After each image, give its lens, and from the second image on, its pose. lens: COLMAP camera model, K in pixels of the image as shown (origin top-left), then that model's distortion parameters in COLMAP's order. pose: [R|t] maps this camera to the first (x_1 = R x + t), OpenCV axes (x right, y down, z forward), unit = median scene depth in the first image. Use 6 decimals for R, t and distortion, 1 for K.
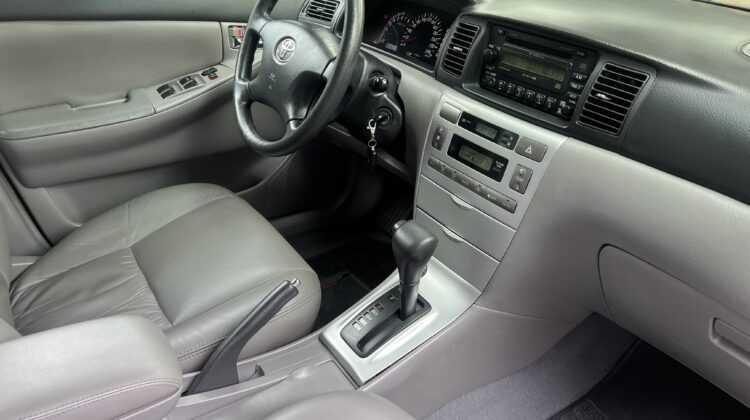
lens RADIAL K [[564.9, 0, 375.6], [0, 564.9, 211.6], [0, 0, 1]] dist [0.043277, -0.040433]
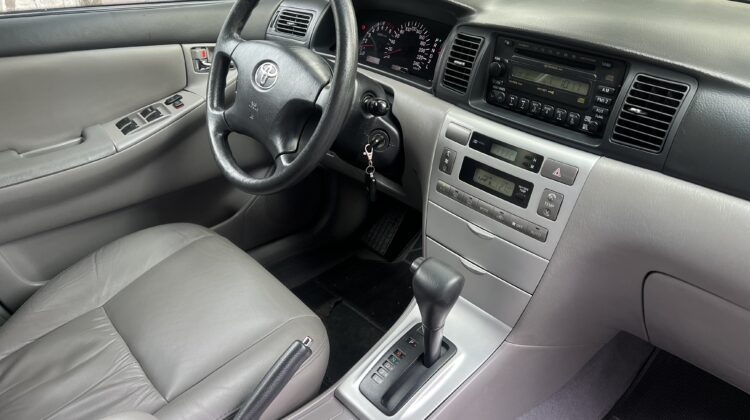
lens RADIAL K [[564.9, 0, 378.2], [0, 564.9, 204.5], [0, 0, 1]] dist [0.043277, -0.040433]
pose [[0.992663, -0.088008, 0.082920, -0.077922], [0.088134, 0.996106, 0.002140, -0.070398], [-0.082786, 0.005184, 0.996554, 0.097588]]
